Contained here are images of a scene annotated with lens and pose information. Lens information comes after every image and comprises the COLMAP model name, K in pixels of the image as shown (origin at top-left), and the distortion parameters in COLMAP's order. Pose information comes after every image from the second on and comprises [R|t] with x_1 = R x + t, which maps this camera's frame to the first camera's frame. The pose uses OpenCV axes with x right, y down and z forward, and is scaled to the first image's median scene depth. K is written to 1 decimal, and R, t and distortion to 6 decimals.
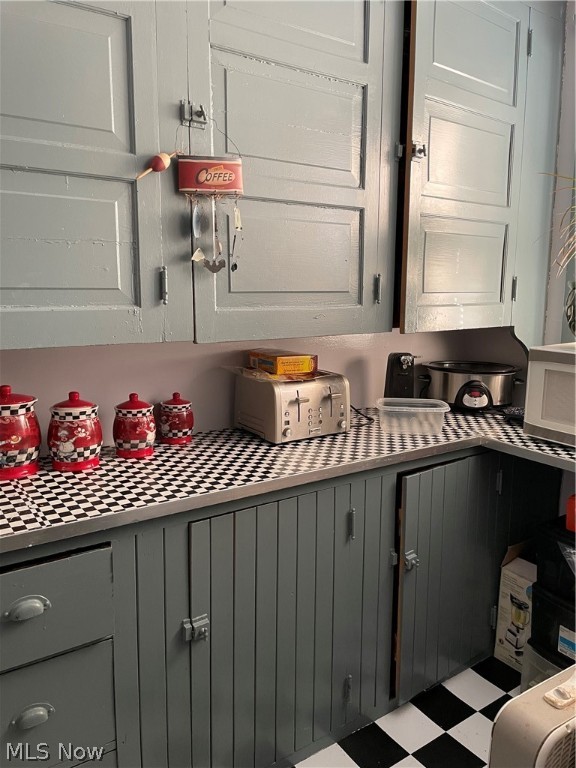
lens RADIAL K [[583.4, 0, 289.1], [0, 583.4, 380.5], [0, 0, 1]] dist [0.056427, -0.084925]
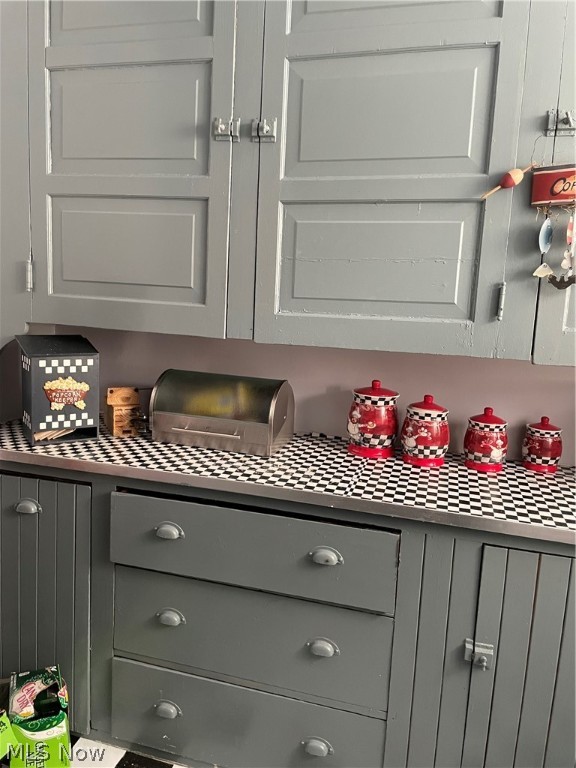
lens RADIAL K [[583.4, 0, 311.1], [0, 583.4, 383.6], [0, 0, 1]] dist [0.056427, -0.084925]
pose [[0.625373, 0.137575, -0.768103, 0.364459], [-0.160345, 0.985986, 0.046051, -0.019257], [0.763674, 0.094362, 0.638668, 0.130453]]
